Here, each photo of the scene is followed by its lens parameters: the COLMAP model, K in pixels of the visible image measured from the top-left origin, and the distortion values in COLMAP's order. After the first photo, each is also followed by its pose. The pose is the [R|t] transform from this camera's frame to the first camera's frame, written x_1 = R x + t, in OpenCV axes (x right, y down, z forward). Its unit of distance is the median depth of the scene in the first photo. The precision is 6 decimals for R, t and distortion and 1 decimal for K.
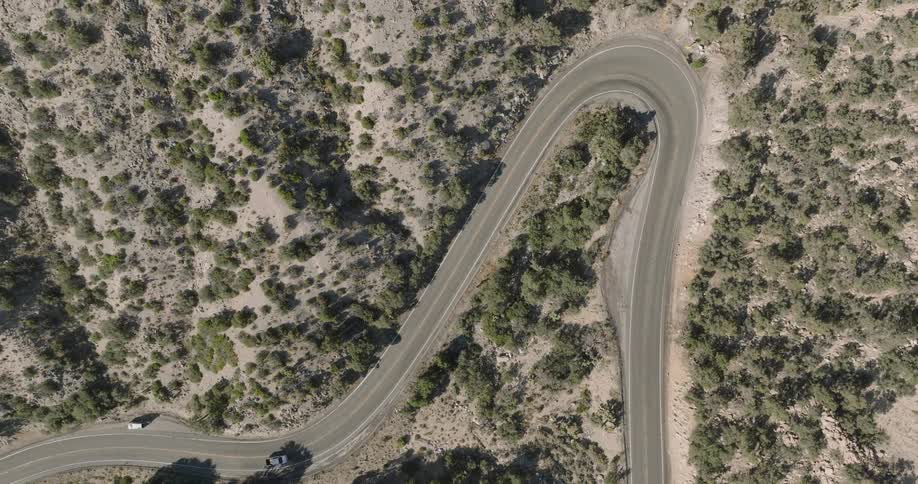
lens RADIAL K [[655.8, 0, 470.2], [0, 655.8, 261.7], [0, 0, 1]] dist [-0.002698, 0.007962]
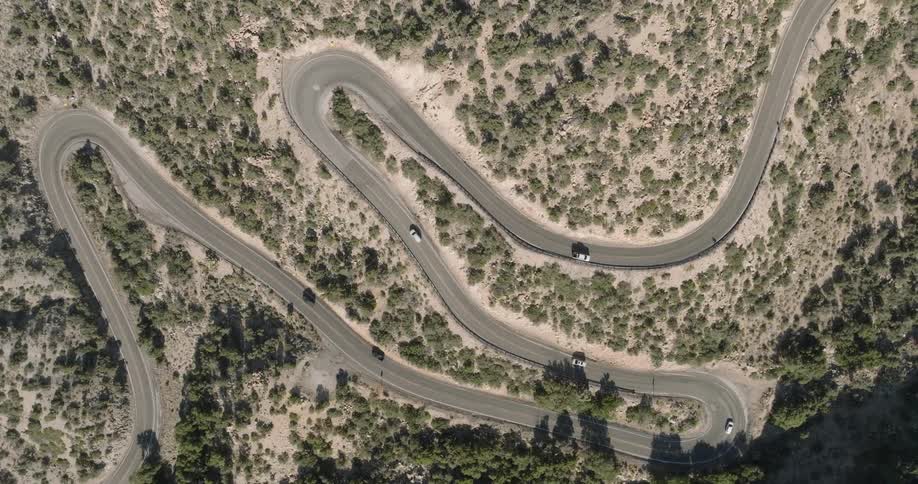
lens RADIAL K [[639.1, 0, 459.0], [0, 639.1, 242.0], [0, 0, 1]] dist [-0.002638, 0.019067]
pose [[0.556834, -0.827575, 0.071106, 0.485095], [0.830522, 0.553382, -0.063254, 0.837263], [0.012999, 0.094277, 0.995461, -0.633828]]
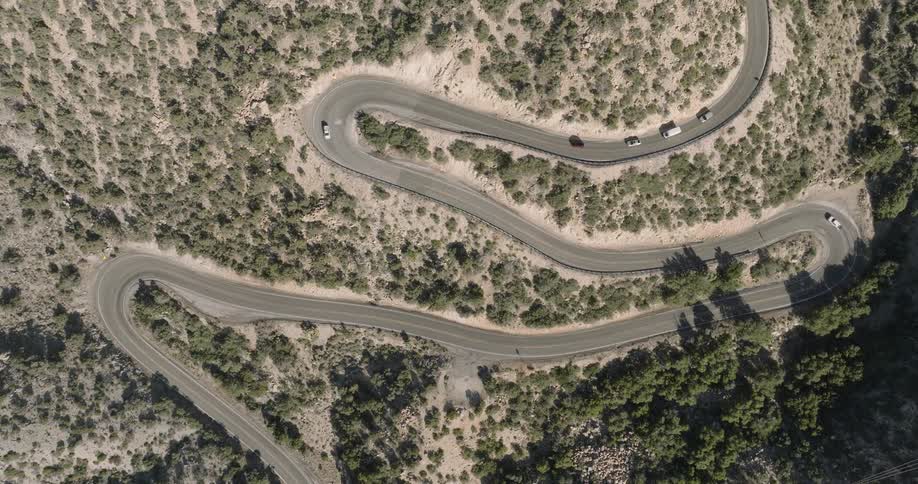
lens RADIAL K [[636.4, 0, 461.0], [0, 636.4, 239.7], [0, 0, 1]] dist [-0.002071, 0.019441]
pose [[0.124702, -0.982698, 0.136948, 0.263338], [0.992028, 0.120963, -0.035322, 0.643981], [0.018145, 0.140261, 0.989948, -0.632814]]
